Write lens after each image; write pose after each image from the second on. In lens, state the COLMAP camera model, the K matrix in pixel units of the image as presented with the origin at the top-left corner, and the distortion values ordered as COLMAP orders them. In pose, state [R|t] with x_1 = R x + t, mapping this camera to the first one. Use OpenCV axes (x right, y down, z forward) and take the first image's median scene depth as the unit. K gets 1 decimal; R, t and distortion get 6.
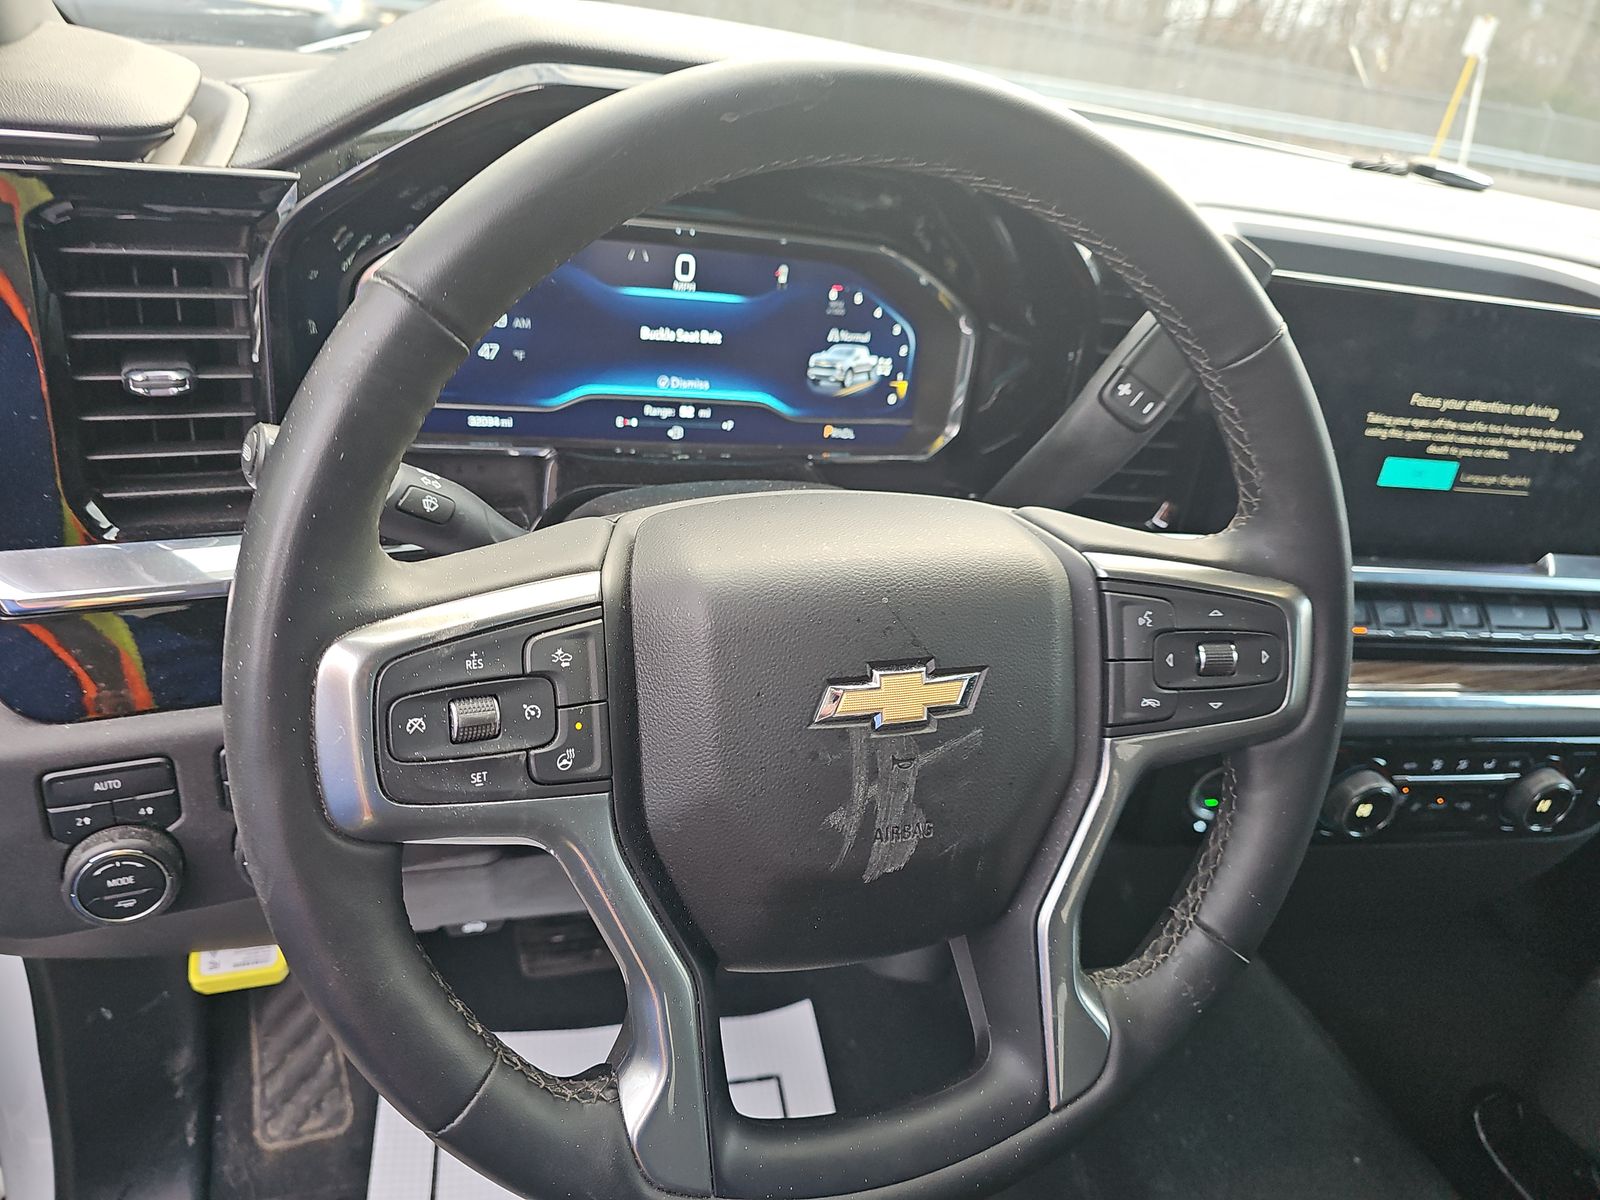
lens RADIAL K [[1074.0, 0, 791.4], [0, 1074.0, 603.3], [0, 0, 1]] dist [0.038088, -0.041629]
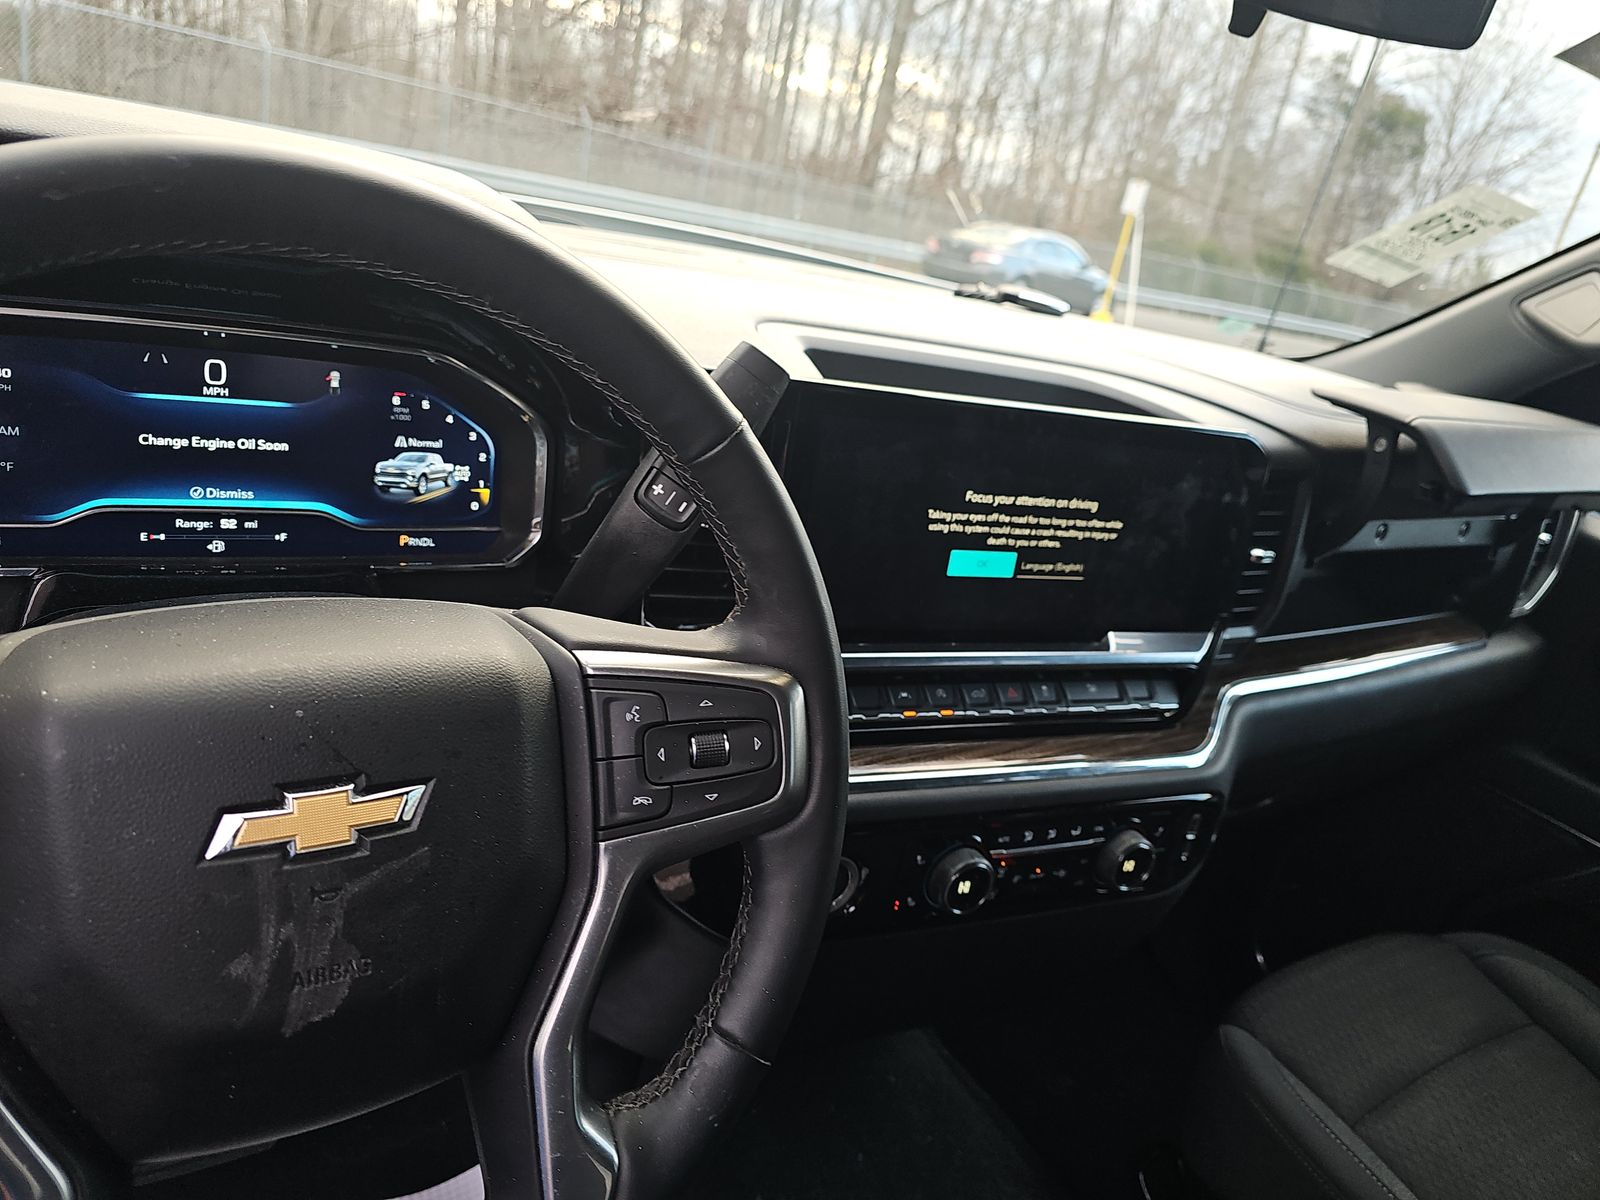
lens RADIAL K [[1074.0, 0, 800.9], [0, 1074.0, 597.3], [0, 0, 1]] dist [0.038088, -0.041629]
pose [[0.972964, -0.042751, 0.226965, 0.164615], [0.067801, 0.992290, -0.103745, 0.012995], [-0.220780, 0.116329, 0.968361, 0.005422]]
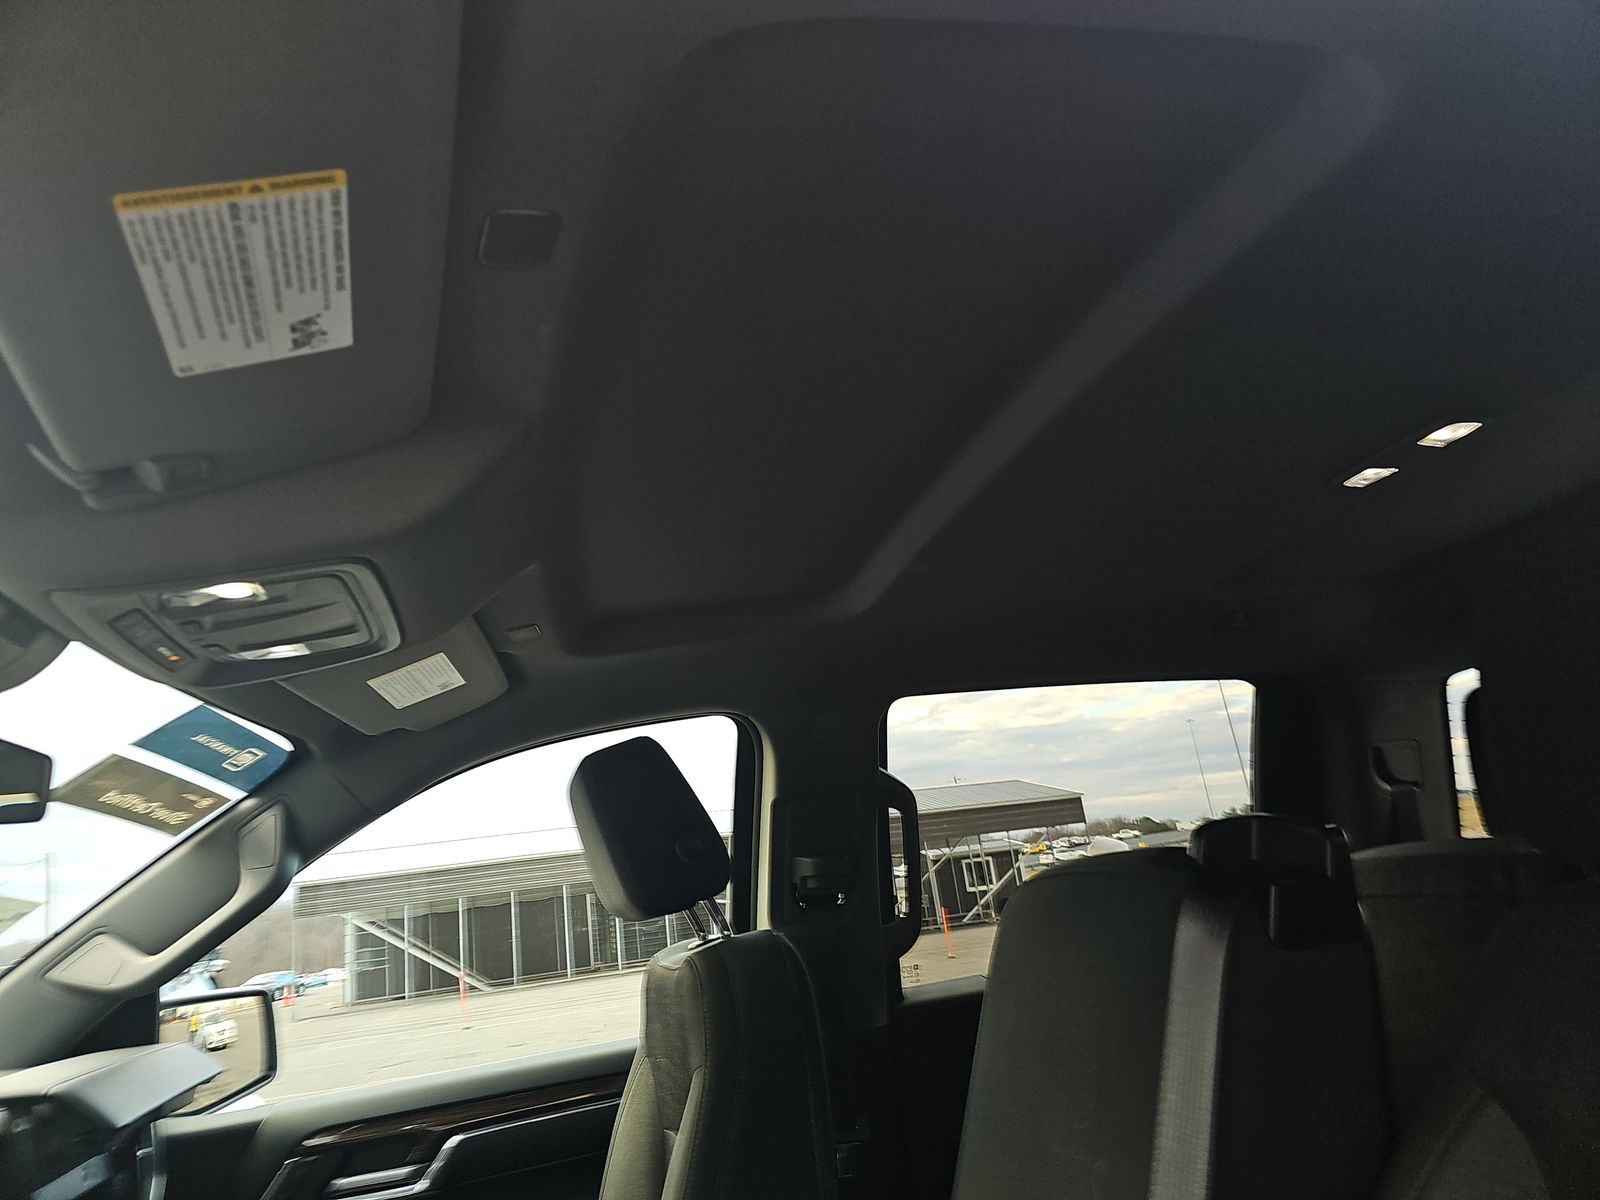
lens RADIAL K [[1074.0, 0, 806.1], [0, 1074.0, 591.1], [0, 0, 1]] dist [0.038088, -0.041629]
pose [[0.062857, 0.120727, 0.990694, -0.348163], [0.601996, 0.787155, -0.134118, 0.011480], [-0.796021, 0.604824, -0.023199, -0.167241]]
